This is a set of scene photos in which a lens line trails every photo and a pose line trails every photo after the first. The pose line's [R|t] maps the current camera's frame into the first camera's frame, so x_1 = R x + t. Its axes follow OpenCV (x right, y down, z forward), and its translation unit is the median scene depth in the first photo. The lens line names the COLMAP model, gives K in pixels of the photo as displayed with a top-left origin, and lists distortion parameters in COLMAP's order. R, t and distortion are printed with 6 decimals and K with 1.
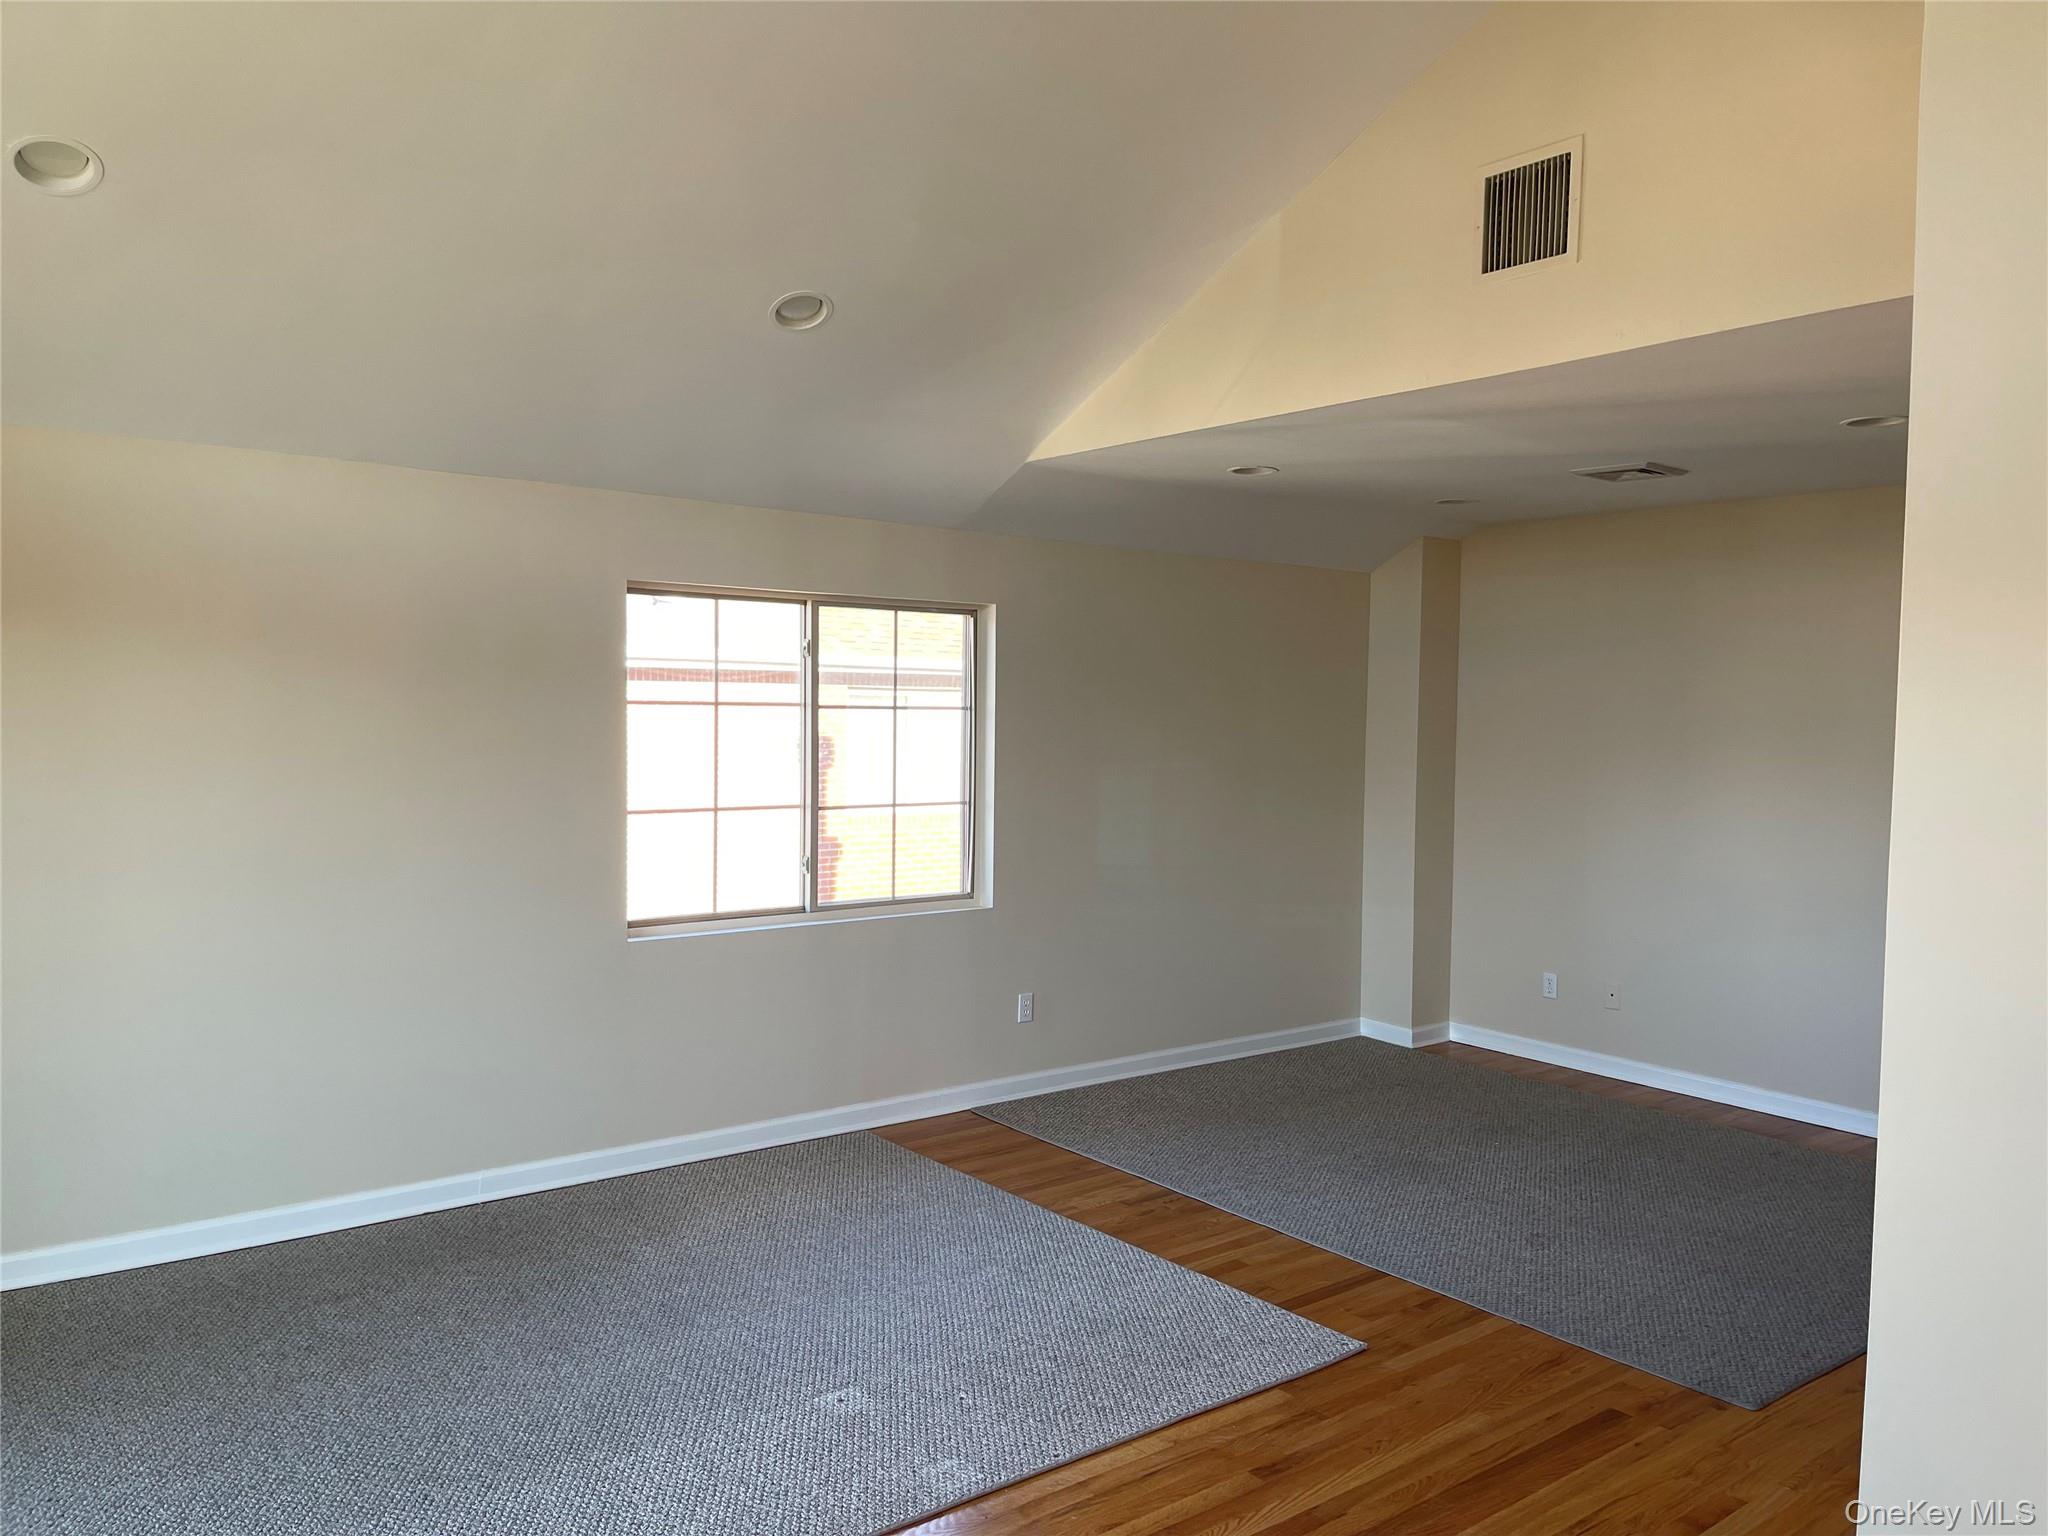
lens RADIAL K [[1510.7, 0, 1015.7], [0, 1510.7, 773.9], [0, 0, 1]] dist [0.042604, -0.088636]
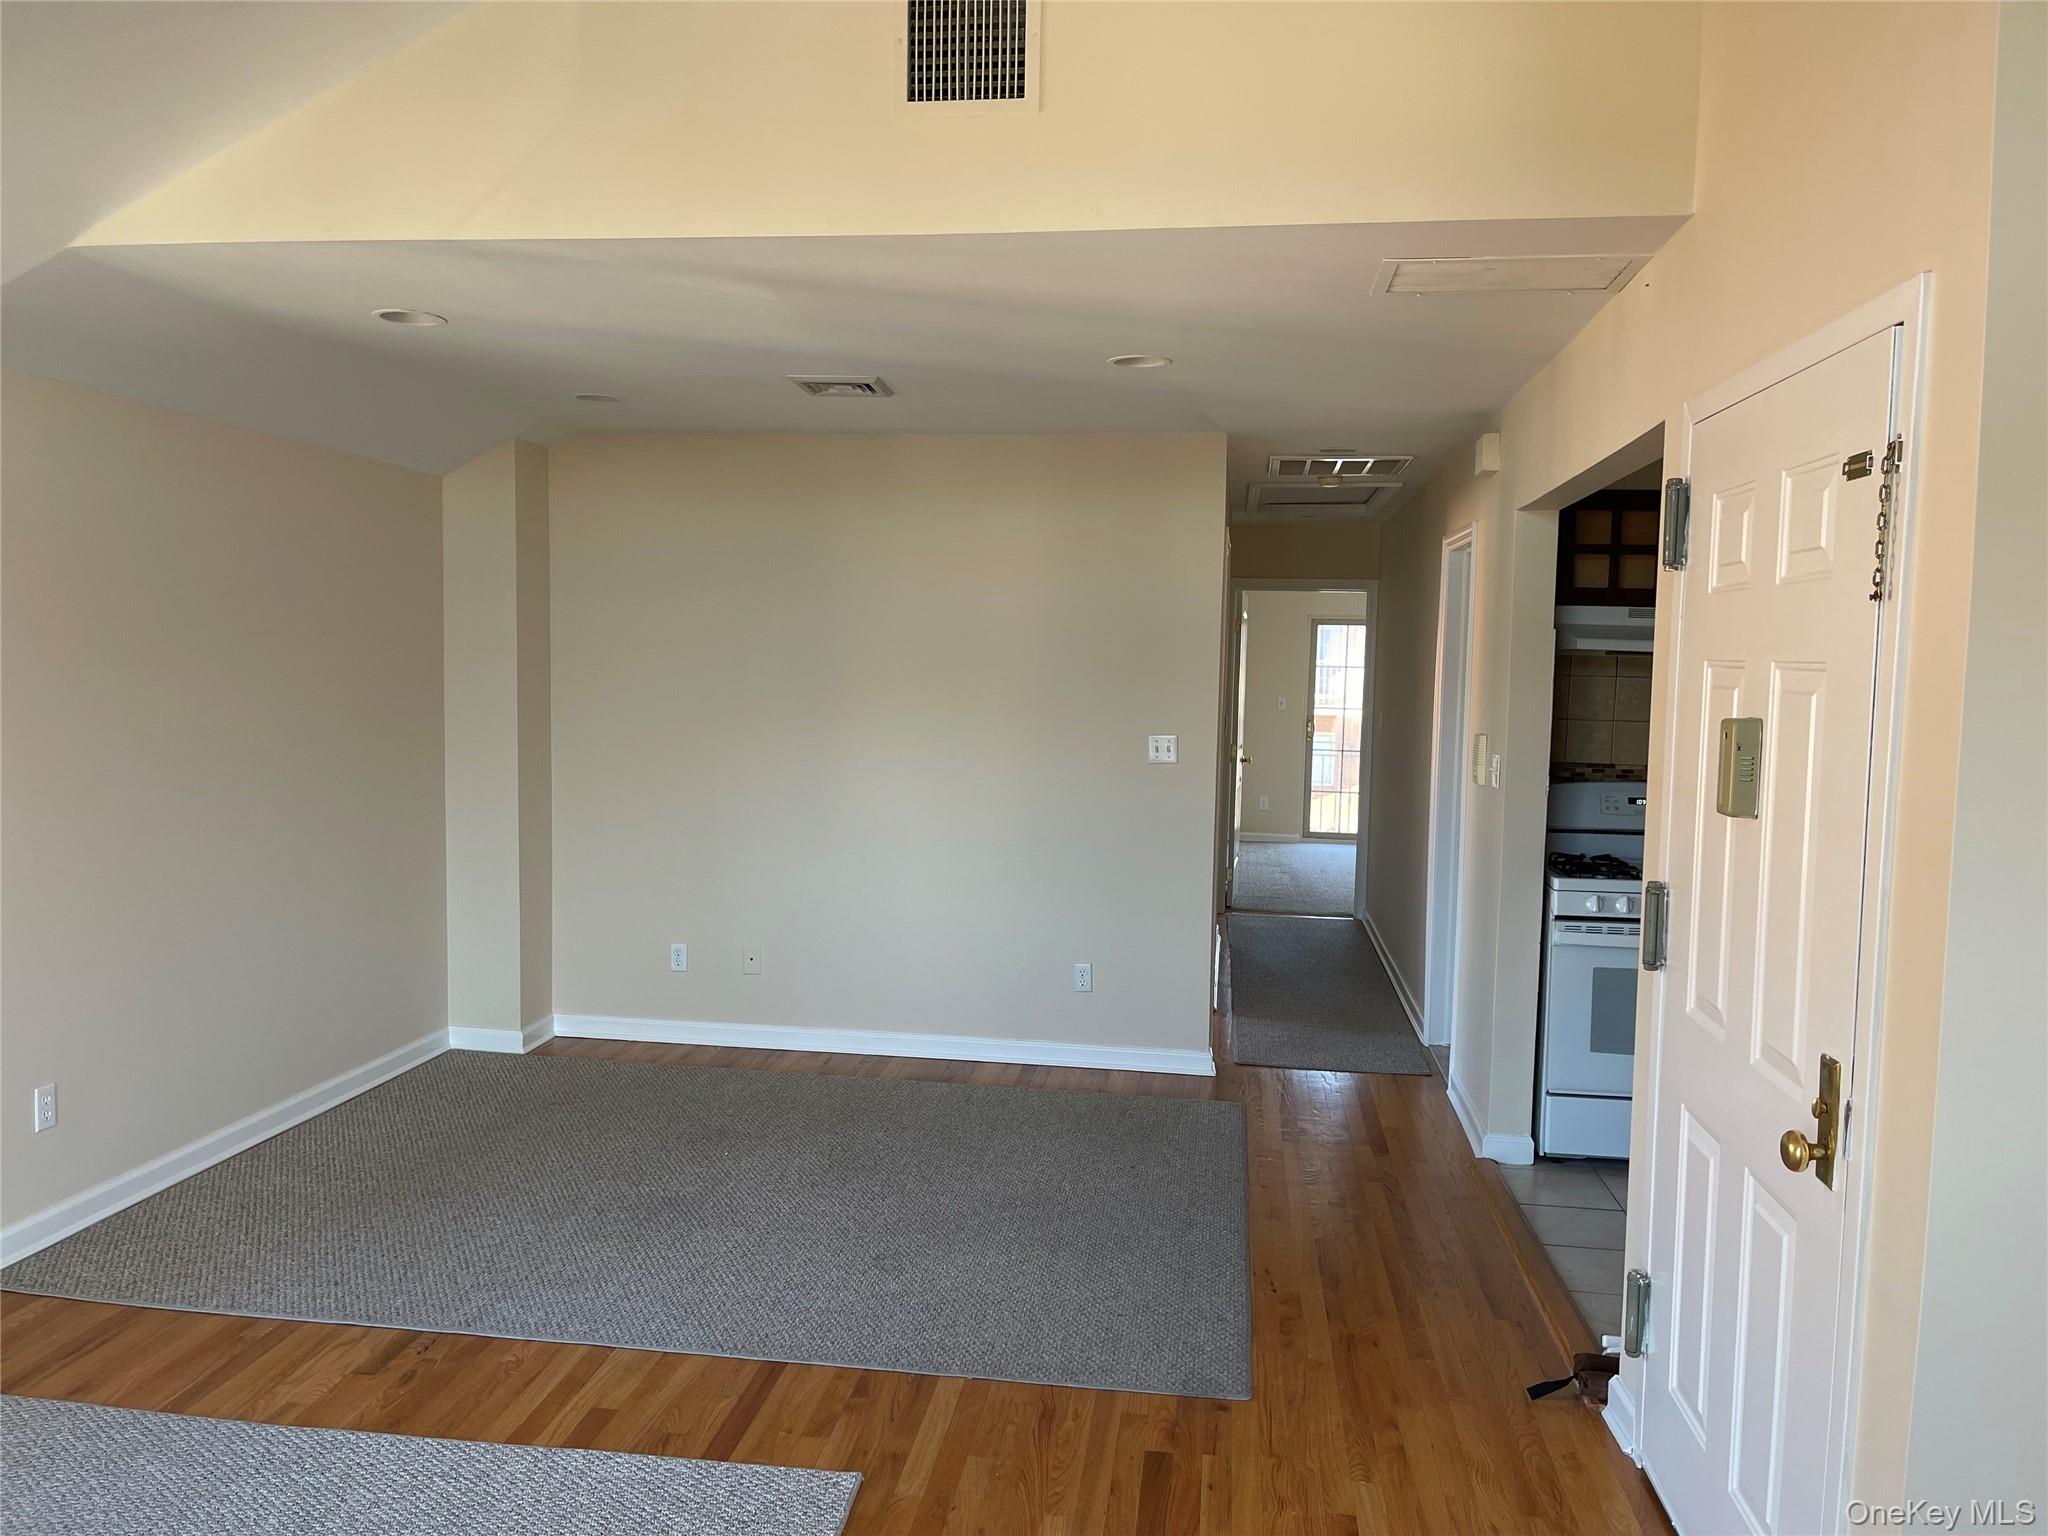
lens RADIAL K [[1529.2, 0, 1024.0], [0, 1529.2, 768.0], [0, 0, 1]] dist [0.056186, -0.084336]
pose [[0.716217, -0.048310, 0.696203, -0.176202], [0.023746, 0.998710, 0.044874, -0.011351], [-0.697474, -0.015607, 0.716441, 0.287033]]
